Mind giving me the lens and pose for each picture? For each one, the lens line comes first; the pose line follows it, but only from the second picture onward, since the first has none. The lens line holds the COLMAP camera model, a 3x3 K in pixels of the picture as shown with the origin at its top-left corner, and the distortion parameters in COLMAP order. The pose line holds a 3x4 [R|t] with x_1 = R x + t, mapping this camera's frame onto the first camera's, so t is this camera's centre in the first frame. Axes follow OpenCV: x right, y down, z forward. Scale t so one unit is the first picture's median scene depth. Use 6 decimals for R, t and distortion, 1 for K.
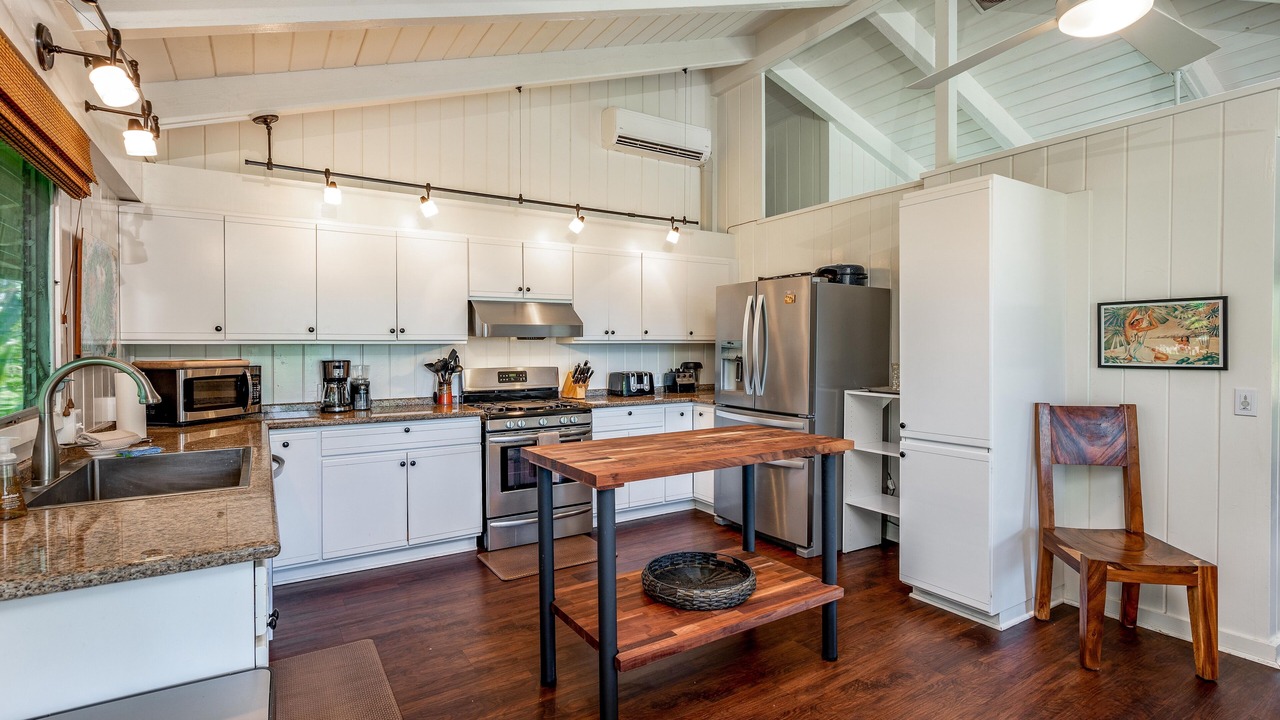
lens RADIAL K [[601.7, 0, 636.1], [0, 601.7, 354.3], [0, 0, 1]] dist [-0.003002, -0.000299]
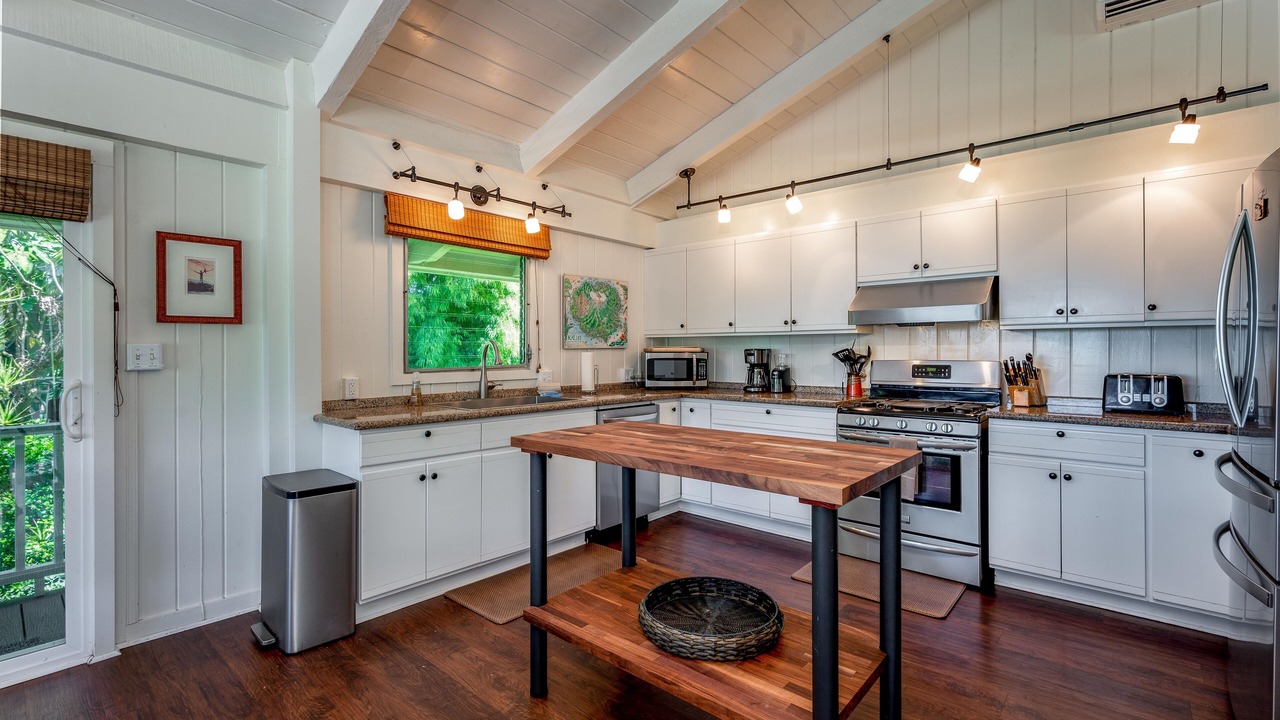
lens RADIAL K [[564.8, 0, 628.1], [0, 564.8, 350.6], [0, 0, 1]] dist [-0.004357, -0.000221]
pose [[0.280206, 0.007443, -0.959911, 0.522258], [-0.008529, 0.999950, 0.005263, 0.009618], [0.959902, 0.006712, 0.280255, 0.446768]]
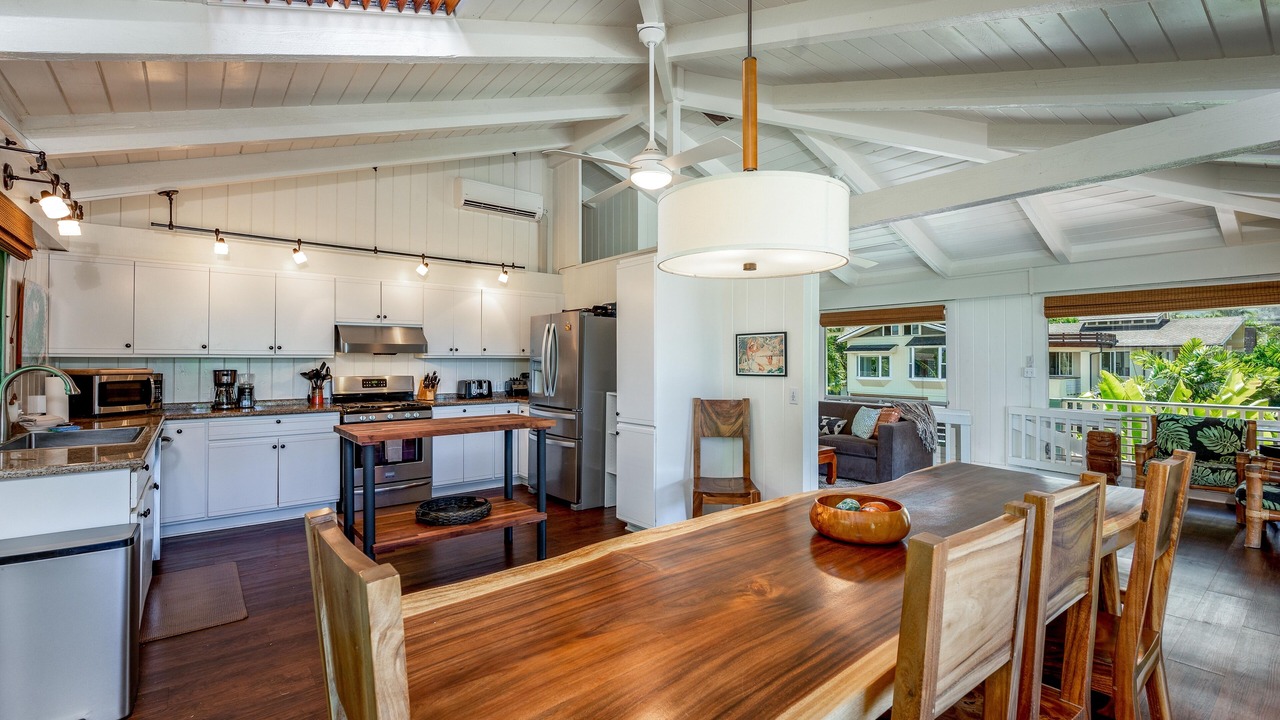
lens RADIAL K [[564.8, 0, 628.7], [0, 564.8, 357.6], [0, 0, 1]] dist [-0.004357, -0.000221]
pose [[0.994744, 0.005570, 0.102239, 0.261918], [-0.003697, 0.999822, -0.018502, 0.003003], [-0.102323, 0.018026, 0.994588, -0.330255]]
